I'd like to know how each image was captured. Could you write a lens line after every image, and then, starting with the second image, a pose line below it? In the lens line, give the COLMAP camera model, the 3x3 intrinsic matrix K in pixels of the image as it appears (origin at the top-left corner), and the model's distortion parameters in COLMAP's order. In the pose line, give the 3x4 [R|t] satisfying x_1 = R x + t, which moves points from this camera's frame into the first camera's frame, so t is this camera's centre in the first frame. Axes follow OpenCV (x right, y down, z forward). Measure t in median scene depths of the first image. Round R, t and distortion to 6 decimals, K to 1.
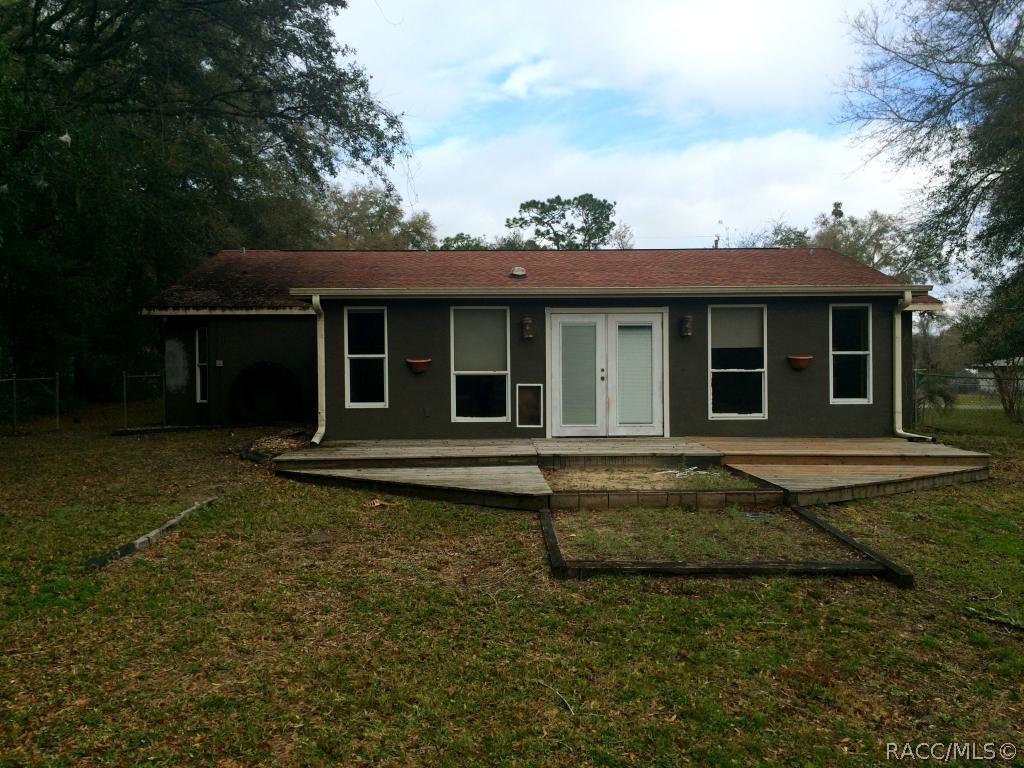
lens RADIAL K [[871.5, 0, 512.0], [0, 871.5, 384.0], [0, 0, 1]] dist [-0.002022, -0.000789]
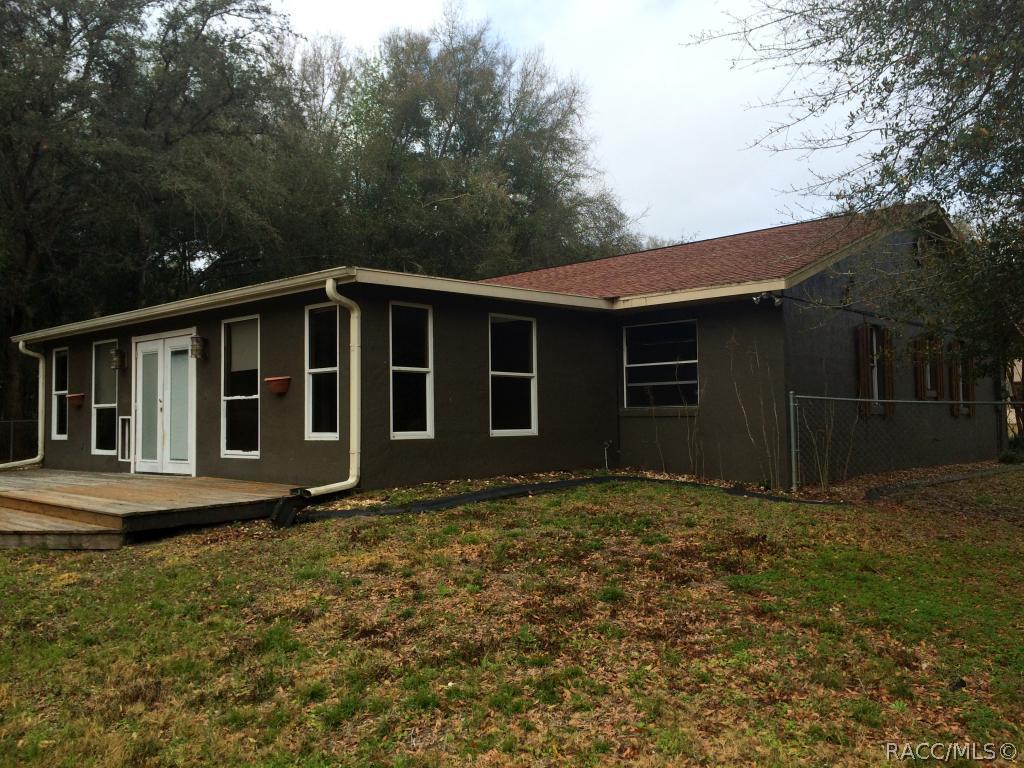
lens RADIAL K [[959.2, 0, 512.0], [0, 959.2, 384.0], [0, 0, 1]] dist [-0.003790, -0.002131]
pose [[0.701768, -0.032466, -0.711665, 1.076147], [0.020172, 0.999466, -0.025704, -0.000302], [0.712119, 0.003683, 0.702049, 0.551189]]
